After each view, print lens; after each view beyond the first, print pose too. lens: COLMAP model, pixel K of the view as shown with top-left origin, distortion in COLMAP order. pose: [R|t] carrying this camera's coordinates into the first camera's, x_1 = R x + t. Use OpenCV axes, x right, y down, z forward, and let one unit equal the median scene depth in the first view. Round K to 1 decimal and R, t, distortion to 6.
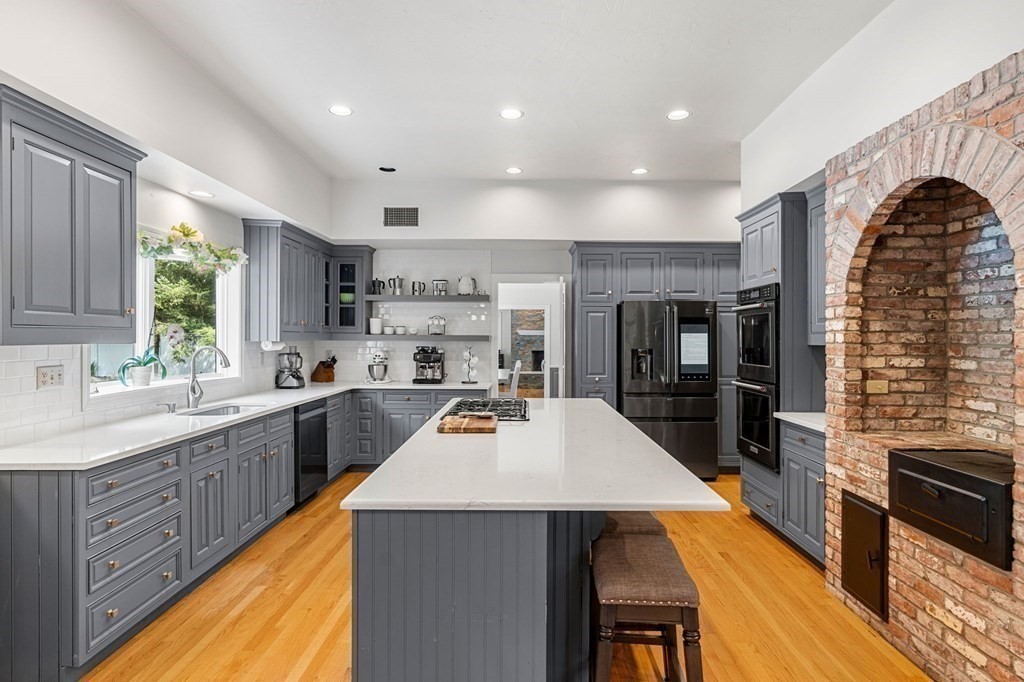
lens RADIAL K [[560.8, 0, 520.0], [0, 560.8, 335.8], [0, 0, 1]] dist [-0.001912, 0.001324]
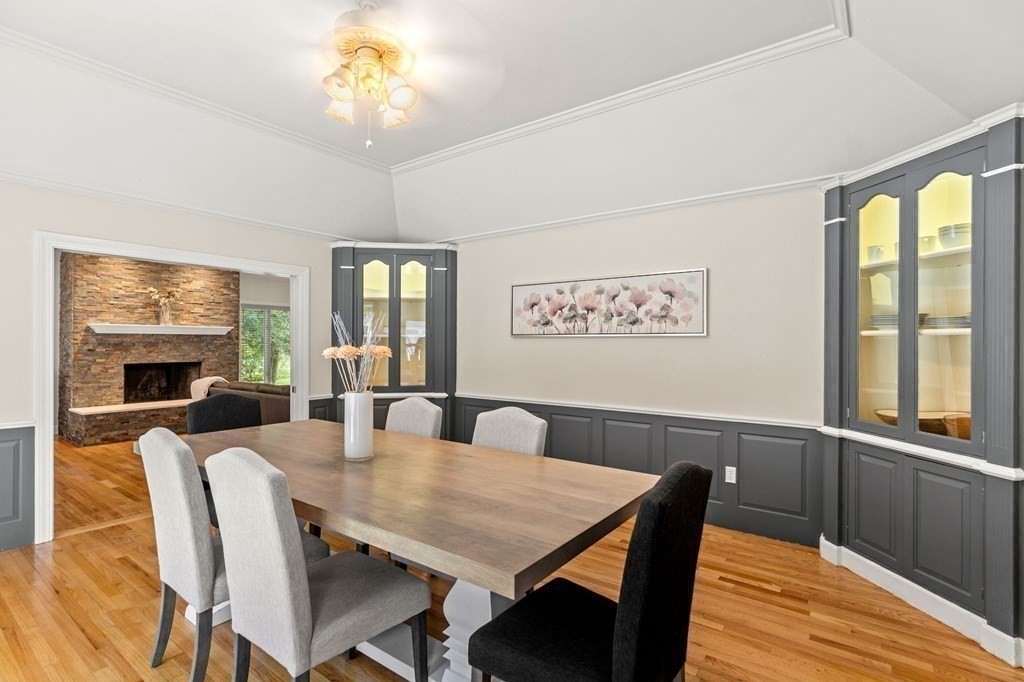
lens RADIAL K [[492.0, 0, 505.5], [0, 492.0, 341.1], [0, 0, 1]] dist [-0.014806, 0.002128]
pose [[0.597306, -0.001127, 0.802013, -0.690803], [-0.001870, 0.999994, 0.002797, 0.019535], [-0.802011, -0.003170, 0.597301, 2.433181]]
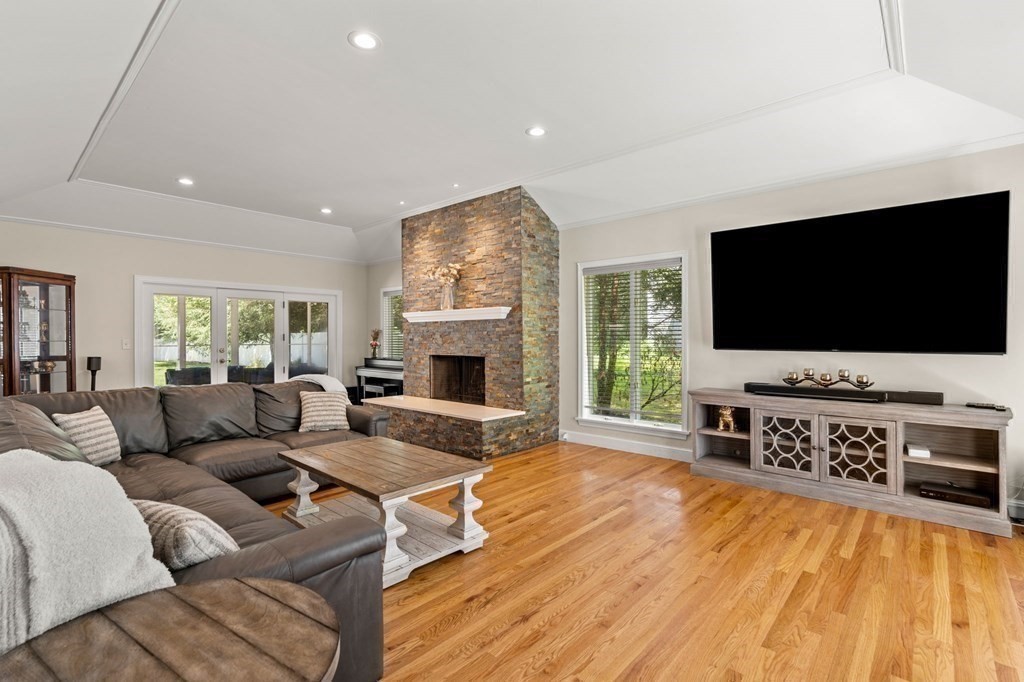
lens RADIAL K [[468.3, 0, 507.1], [0, 468.3, 338.5], [0, 0, 1]] dist [-0.010130, 0.000766]
pose [[0.749500, -0.006422, -0.661974, 1.772369], [0.009312, 0.999956, 0.000842, 0.068937], [0.661939, -0.006795, 0.749527, 4.010782]]
